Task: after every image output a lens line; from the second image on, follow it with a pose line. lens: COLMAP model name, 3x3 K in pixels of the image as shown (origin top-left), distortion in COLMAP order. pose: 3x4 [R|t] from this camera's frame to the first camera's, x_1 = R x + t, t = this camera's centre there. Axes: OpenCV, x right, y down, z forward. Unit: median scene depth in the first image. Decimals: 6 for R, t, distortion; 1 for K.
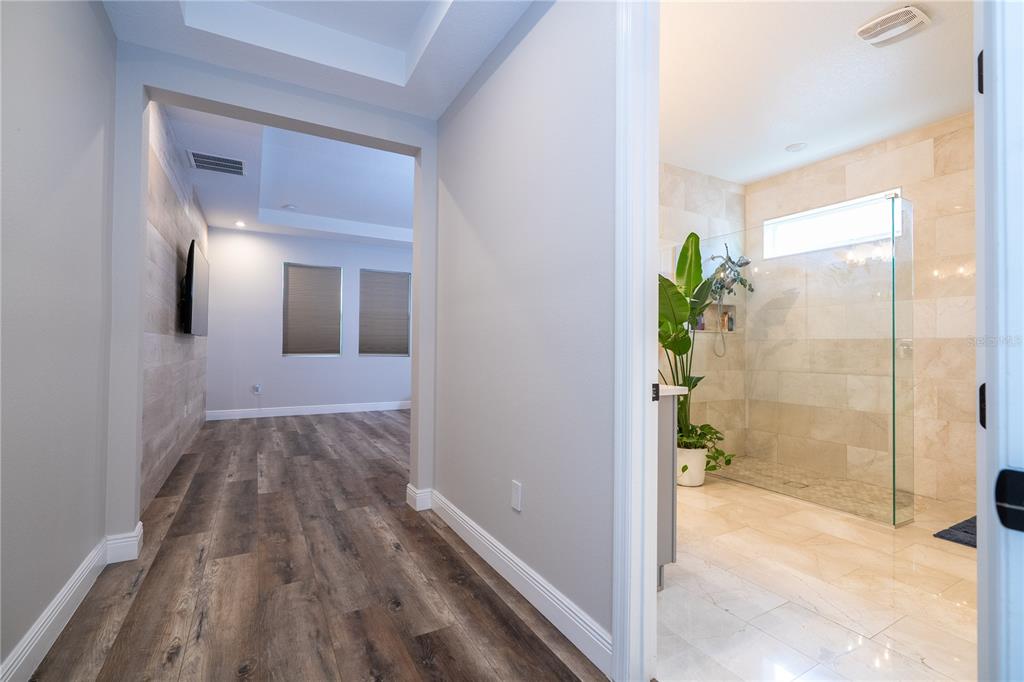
lens RADIAL K [[462.3, 0, 516.2], [0, 462.3, 341.2], [0, 0, 1]] dist [-0.005025, 0.001014]
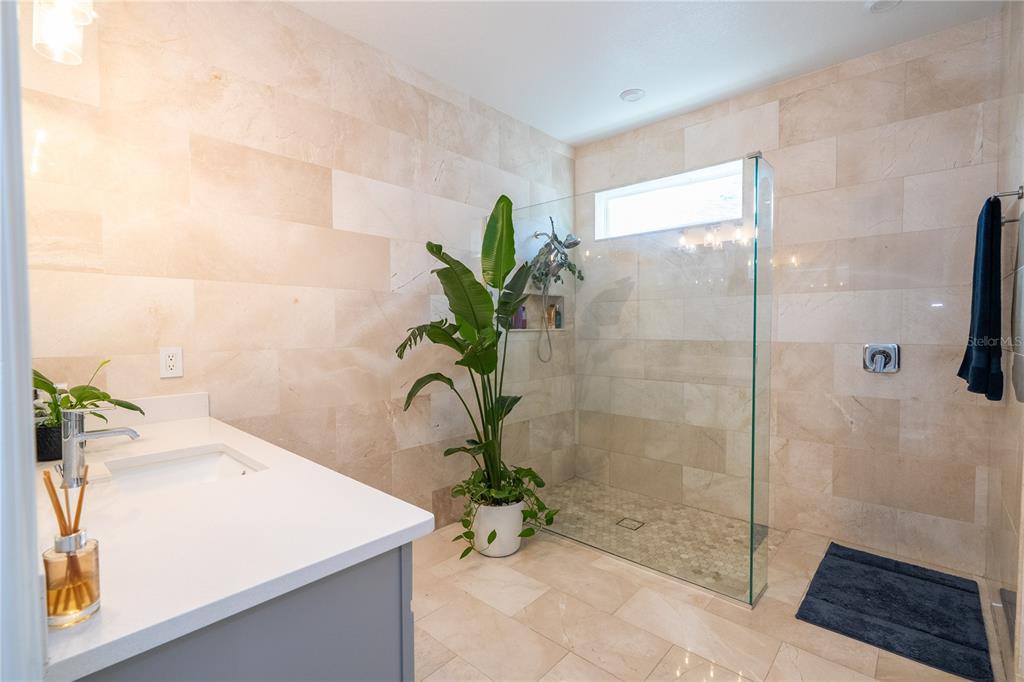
lens RADIAL K [[462.3, 0, 515.9], [0, 462.3, 342.9], [0, 0, 1]] dist [-0.005025, 0.001014]
pose [[0.949266, -0.023175, 0.313618, 0.169409], [0.007338, 0.998642, 0.051585, -0.046523], [-0.314387, -0.046667, 0.948147, 0.309591]]
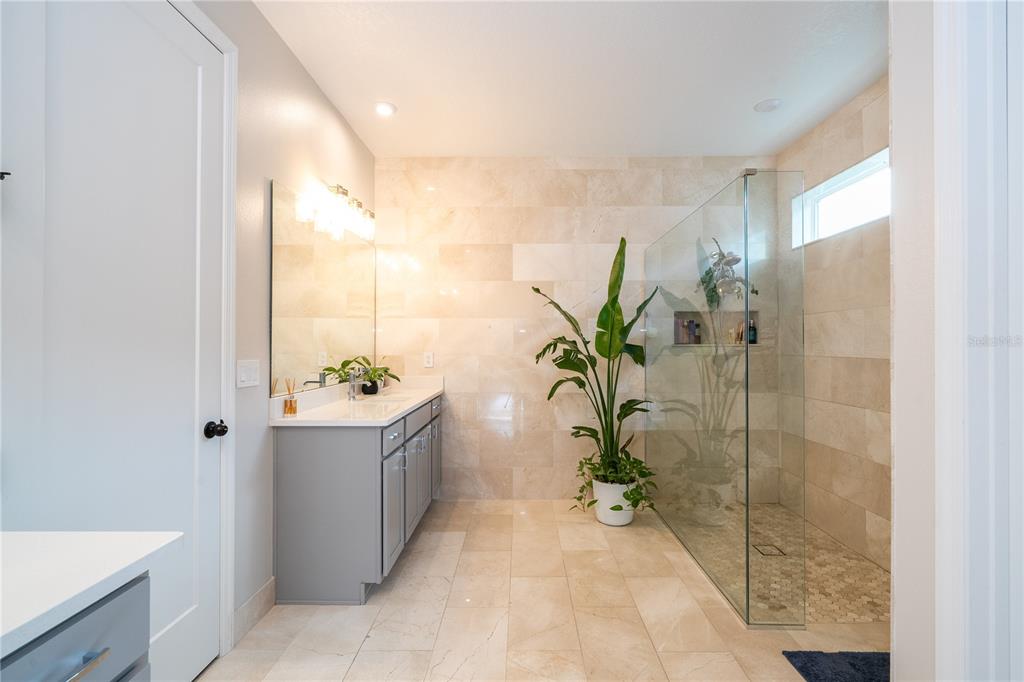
lens RADIAL K [[462.3, 0, 513.3], [0, 462.3, 341.1], [0, 0, 1]] dist [-0.005025, 0.001014]
pose [[0.860443, -0.014172, -0.509350, 0.630190], [0.017874, 0.999837, 0.002375, -0.042865], [0.509233, -0.011148, 0.860556, 0.130284]]
